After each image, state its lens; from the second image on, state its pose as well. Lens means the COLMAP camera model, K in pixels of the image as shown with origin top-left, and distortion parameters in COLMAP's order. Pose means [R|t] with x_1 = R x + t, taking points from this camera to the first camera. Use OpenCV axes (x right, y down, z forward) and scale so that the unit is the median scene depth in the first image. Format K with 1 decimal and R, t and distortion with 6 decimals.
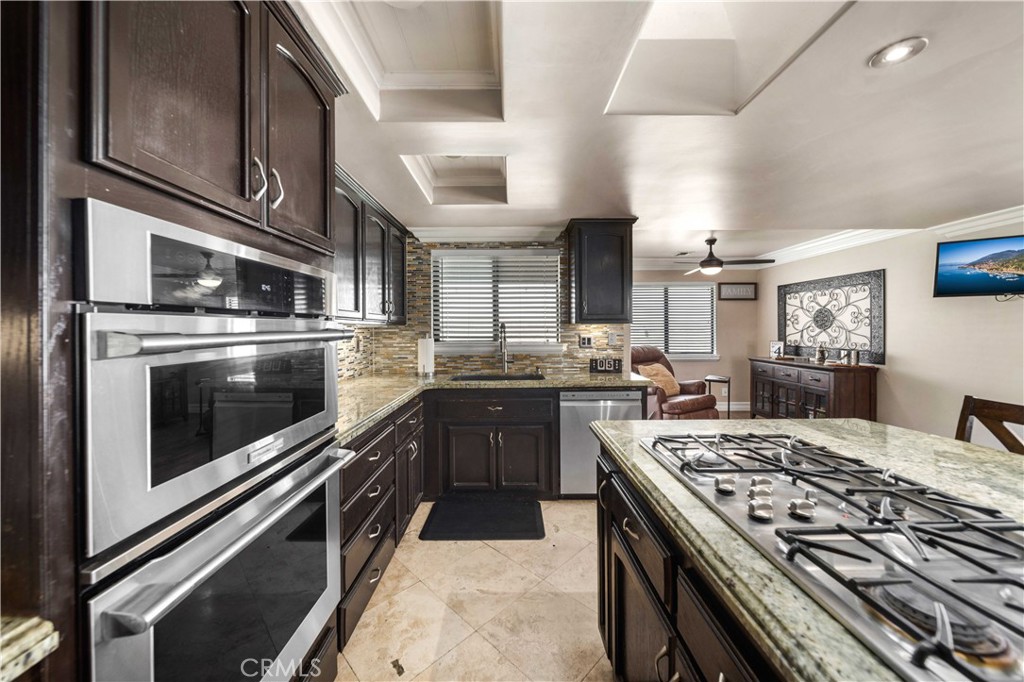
lens RADIAL K [[363.1, 0, 508.4], [0, 363.1, 326.0], [0, 0, 1]] dist [0.000445, -0.000031]
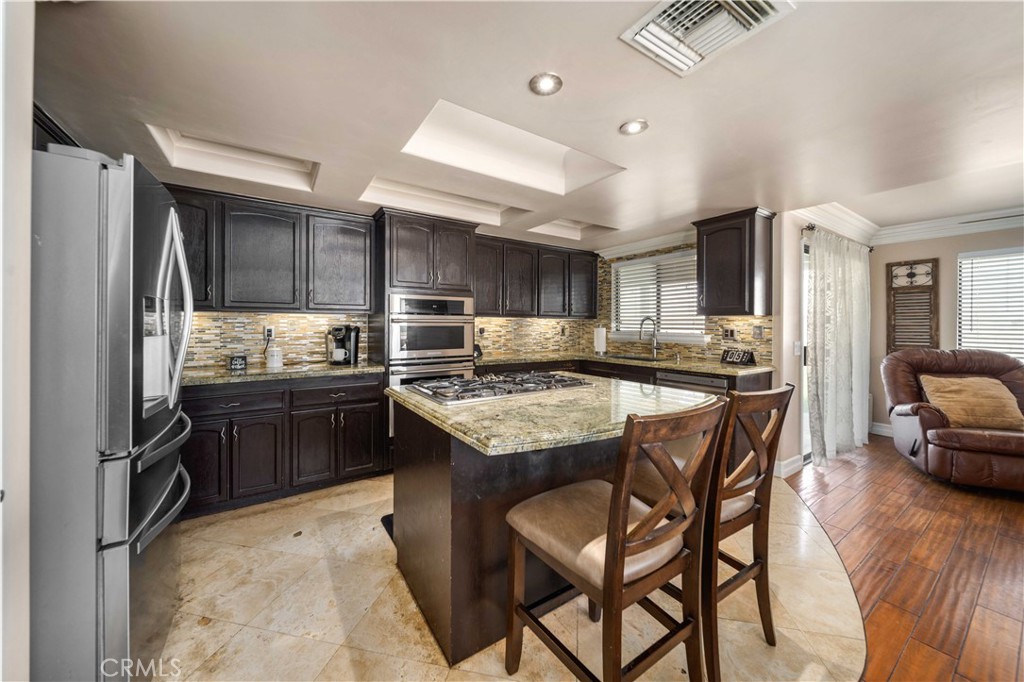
lens RADIAL K [[363.1, 0, 502.1], [0, 363.1, 323.3], [0, 0, 1]] dist [0.000445, -0.000031]
pose [[0.543546, 0.004975, -0.839365, 0.553307], [-0.002537, 0.999988, 0.004284, 0.008031], [0.839376, -0.000199, 0.543551, -0.071371]]
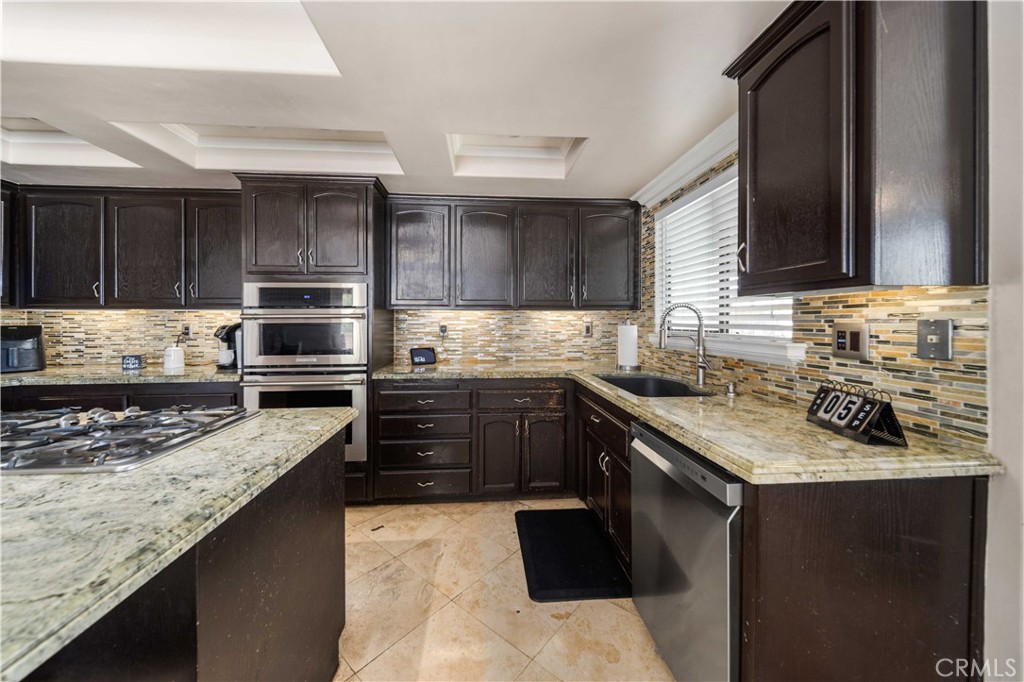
lens RADIAL K [[363.1, 0, 503.5], [0, 363.1, 320.0], [0, 0, 1]] dist [0.000445, -0.000031]
pose [[0.078875, 0.004245, -0.996875, 0.427598], [0.007666, 0.999959, 0.004864, 0.011847], [0.996855, -0.008026, 0.078839, 0.469201]]
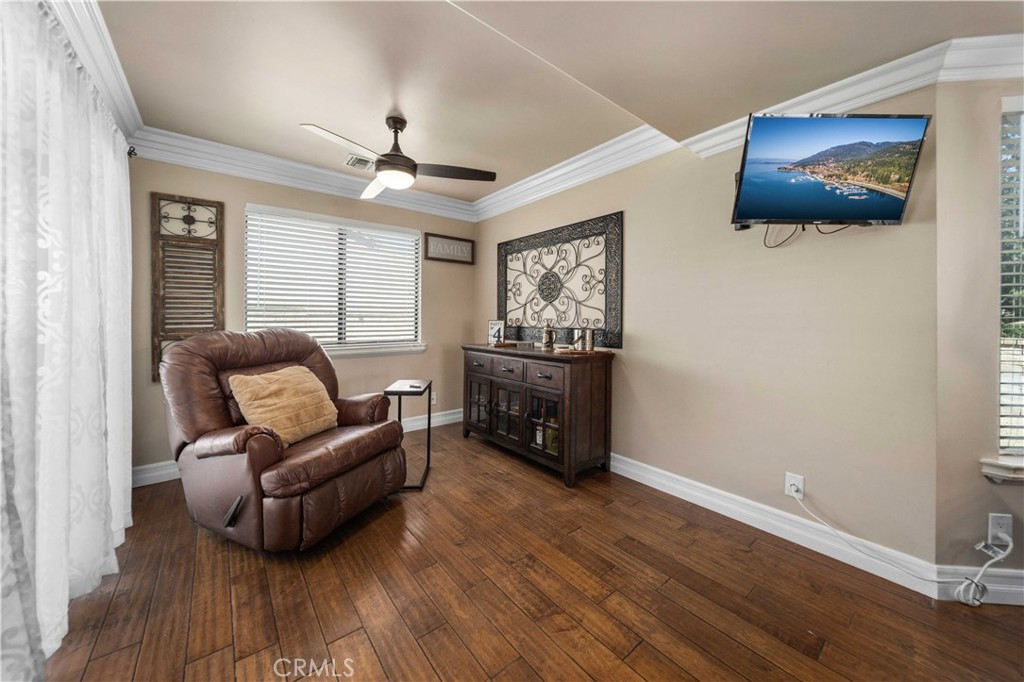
lens RADIAL K [[363.1, 0, 509.0], [0, 363.1, 320.2], [0, 0, 1]] dist [0.000445, -0.000031]
pose [[0.778580, 0.002840, 0.627539, 0.375782], [-0.008884, 0.999939, 0.006497, 0.043060], [-0.627483, -0.010634, 0.778558, 0.517870]]
